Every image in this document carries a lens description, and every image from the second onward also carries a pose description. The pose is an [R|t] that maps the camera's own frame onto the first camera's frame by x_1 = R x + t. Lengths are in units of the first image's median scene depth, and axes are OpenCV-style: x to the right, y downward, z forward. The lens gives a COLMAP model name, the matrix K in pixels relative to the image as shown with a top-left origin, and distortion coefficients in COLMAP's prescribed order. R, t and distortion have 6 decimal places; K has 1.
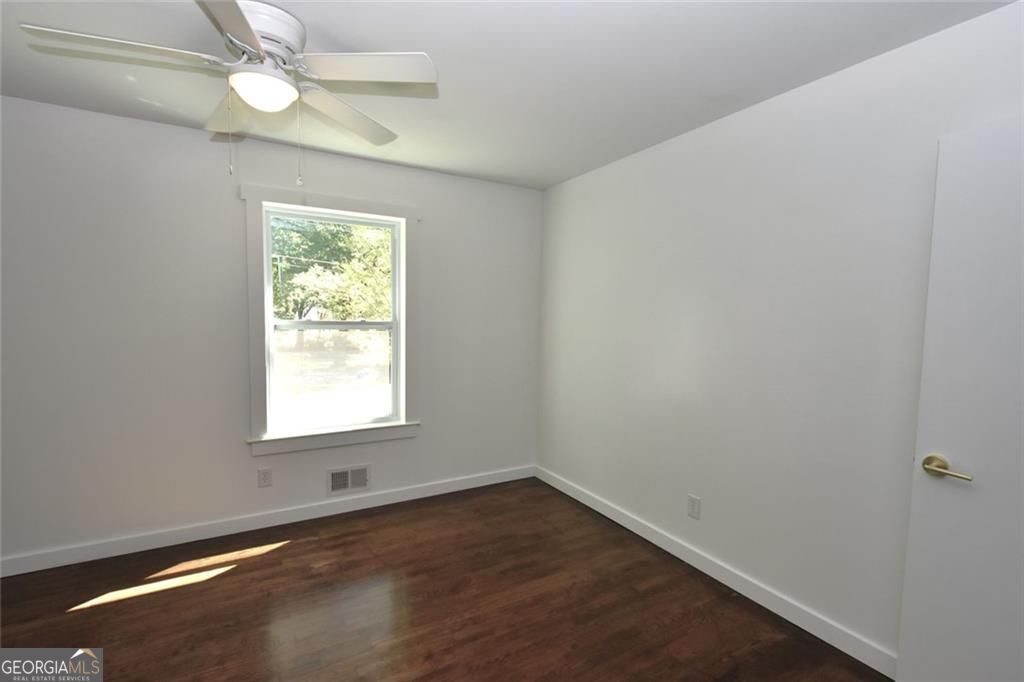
lens RADIAL K [[453.8, 0, 517.2], [0, 453.8, 343.1], [0, 0, 1]] dist [0.003397, -0.003043]
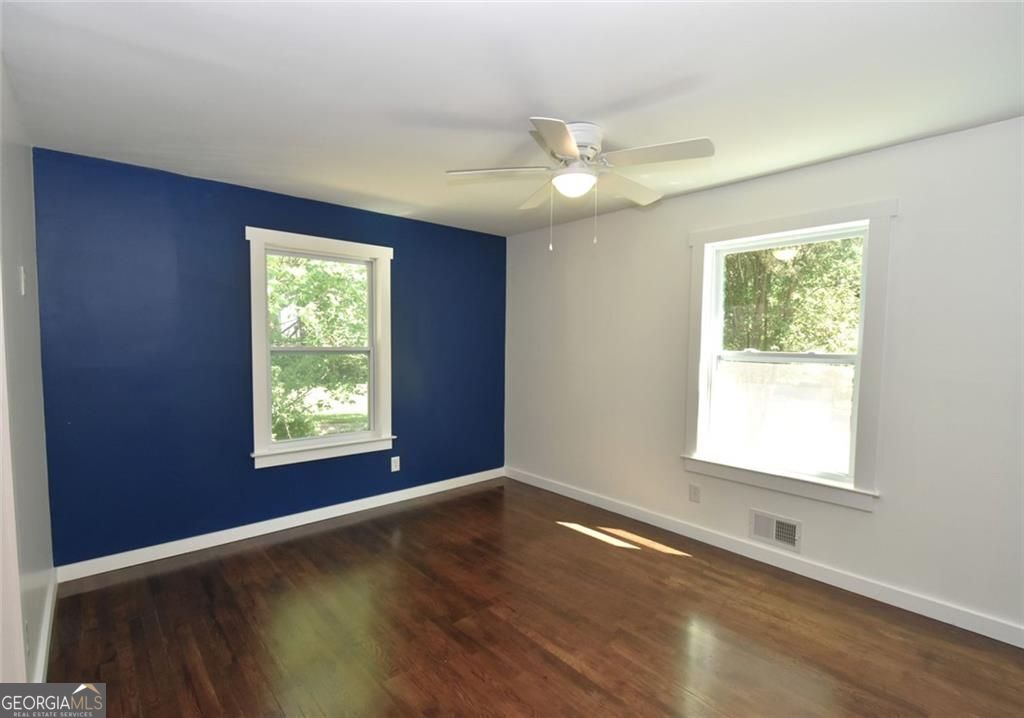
lens RADIAL K [[468.3, 0, 512.0], [0, 468.3, 356.8], [0, 0, 1]] dist [0.002155, -0.000129]
pose [[0.219031, 0.020211, -0.975508, 0.442732], [-0.070426, 0.997505, 0.004854, -0.008283], [0.973173, 0.067638, 0.219908, 0.290245]]
